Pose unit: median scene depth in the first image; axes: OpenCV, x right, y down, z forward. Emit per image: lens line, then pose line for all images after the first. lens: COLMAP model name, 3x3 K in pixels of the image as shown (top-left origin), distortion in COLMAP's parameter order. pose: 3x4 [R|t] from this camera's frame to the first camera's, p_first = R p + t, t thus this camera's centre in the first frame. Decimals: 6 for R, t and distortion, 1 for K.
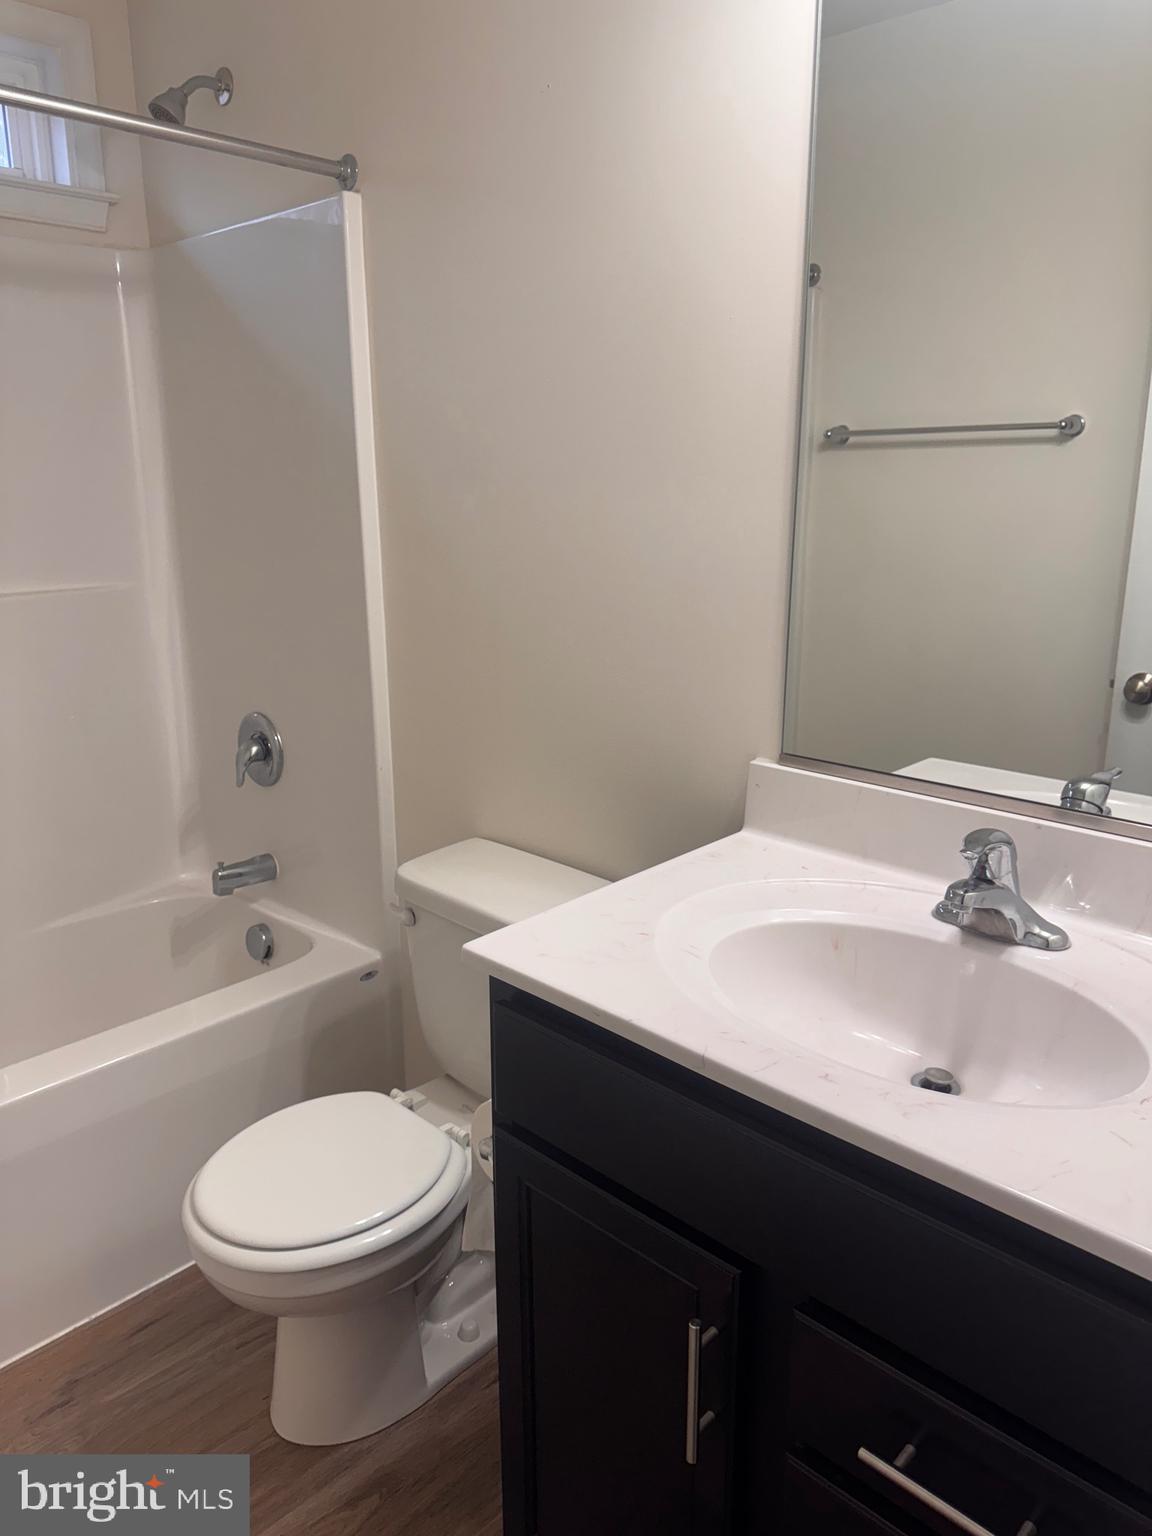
lens RADIAL K [[1087.5, 0, 556.9], [0, 1087.5, 763.7], [0, 0, 1]] dist [0.076093, -0.097363]
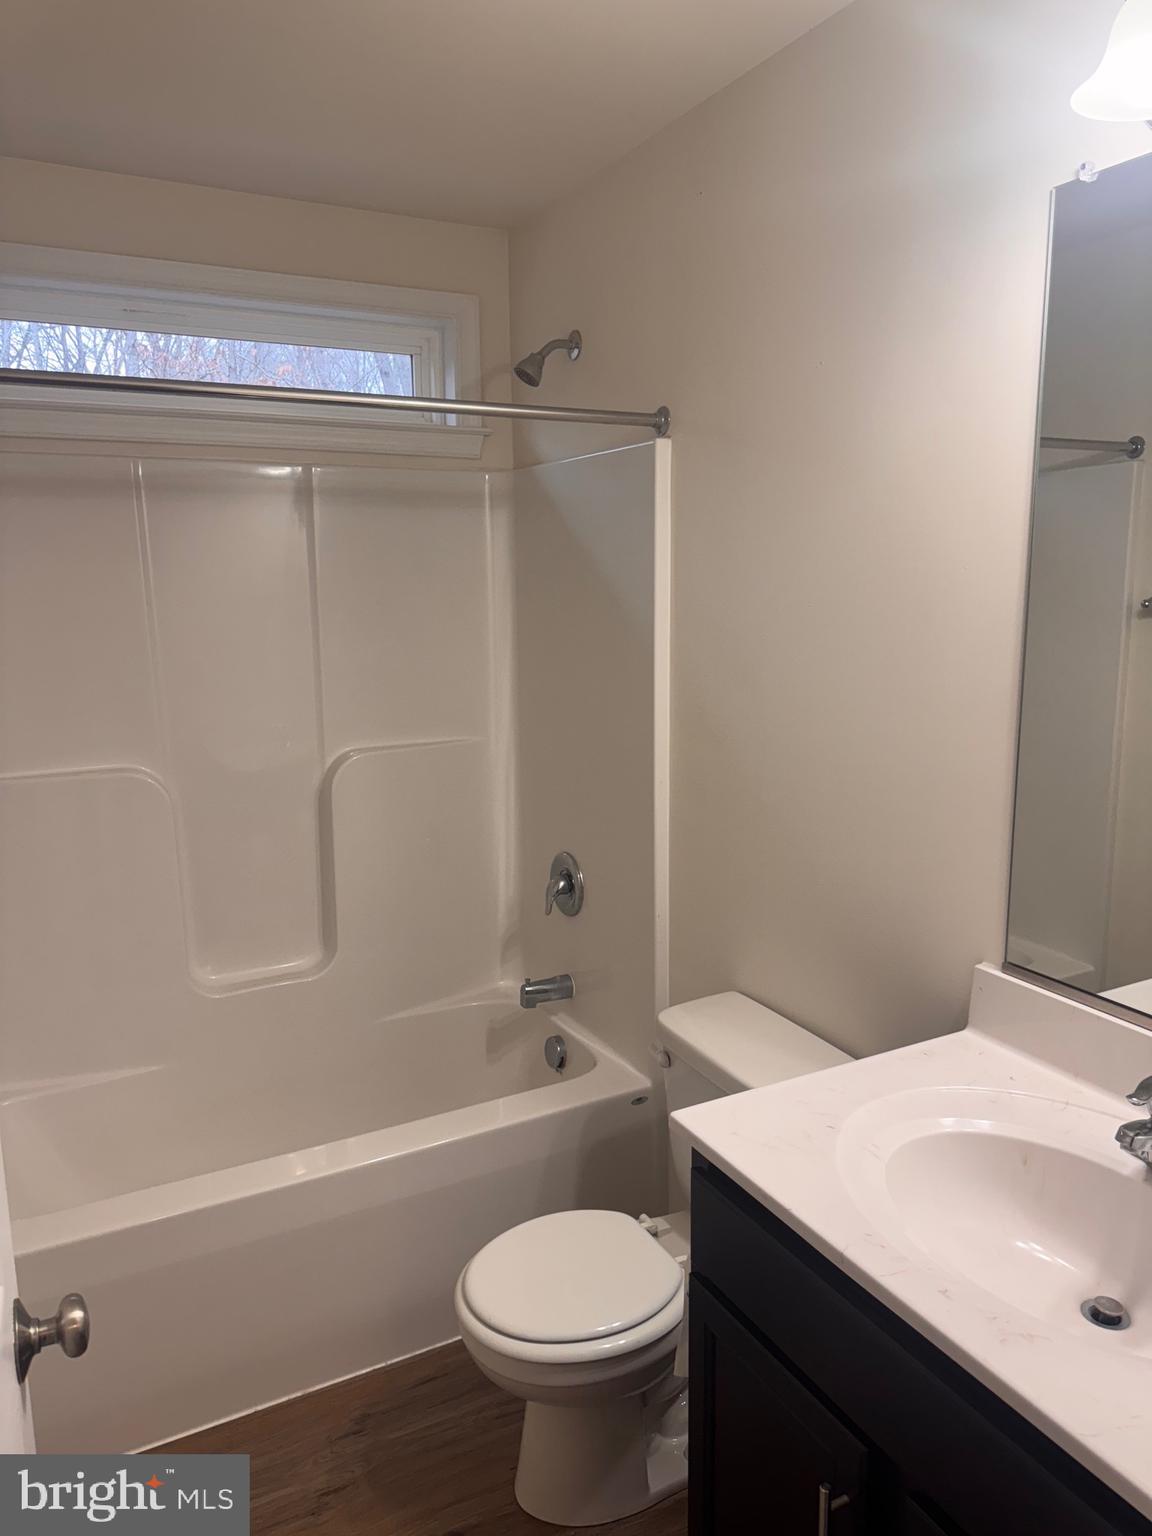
lens RADIAL K [[1087.5, 0, 556.9], [0, 1087.5, 763.7], [0, 0, 1]] dist [0.076093, -0.097363]
pose [[0.947942, 0.048431, -0.314738, 0.089778], [-0.073242, 0.995029, -0.067482, -0.072743], [0.309905, 0.087021, 0.946777, -0.124501]]
